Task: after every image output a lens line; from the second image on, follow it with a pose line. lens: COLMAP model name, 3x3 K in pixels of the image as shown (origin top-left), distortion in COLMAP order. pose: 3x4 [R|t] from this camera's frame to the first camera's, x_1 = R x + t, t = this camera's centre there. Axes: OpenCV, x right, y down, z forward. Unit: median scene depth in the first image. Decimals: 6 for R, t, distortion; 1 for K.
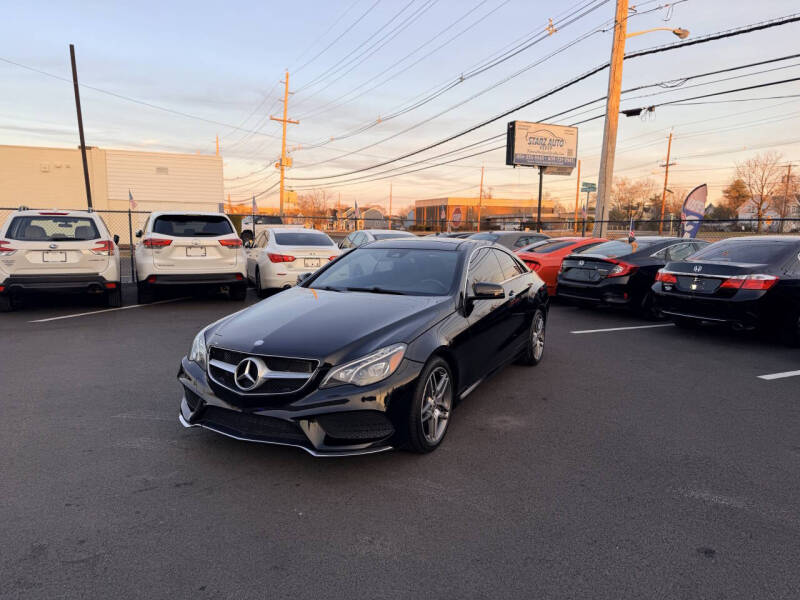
lens RADIAL K [[556.0, 0, 399.6], [0, 556.0, 304.2], [0, 0, 1]] dist [0.046726, -0.055037]
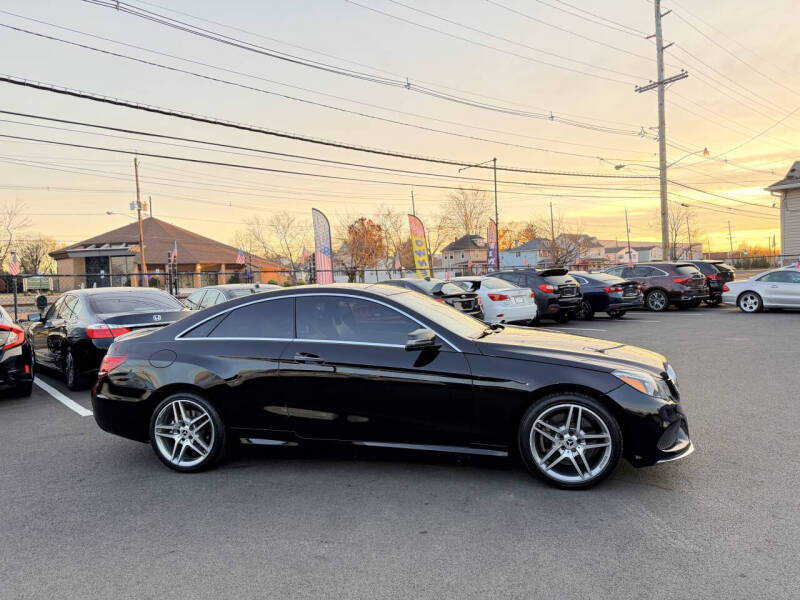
lens RADIAL K [[556.0, 0, 402.4], [0, 556.0, 300.7], [0, 0, 1]] dist [0.046726, -0.055037]
pose [[-0.258340, -0.038520, 0.965286, -0.412696], [0.155861, 0.984452, 0.080998, -0.075234], [-0.953398, 0.171375, -0.248320, 0.574860]]
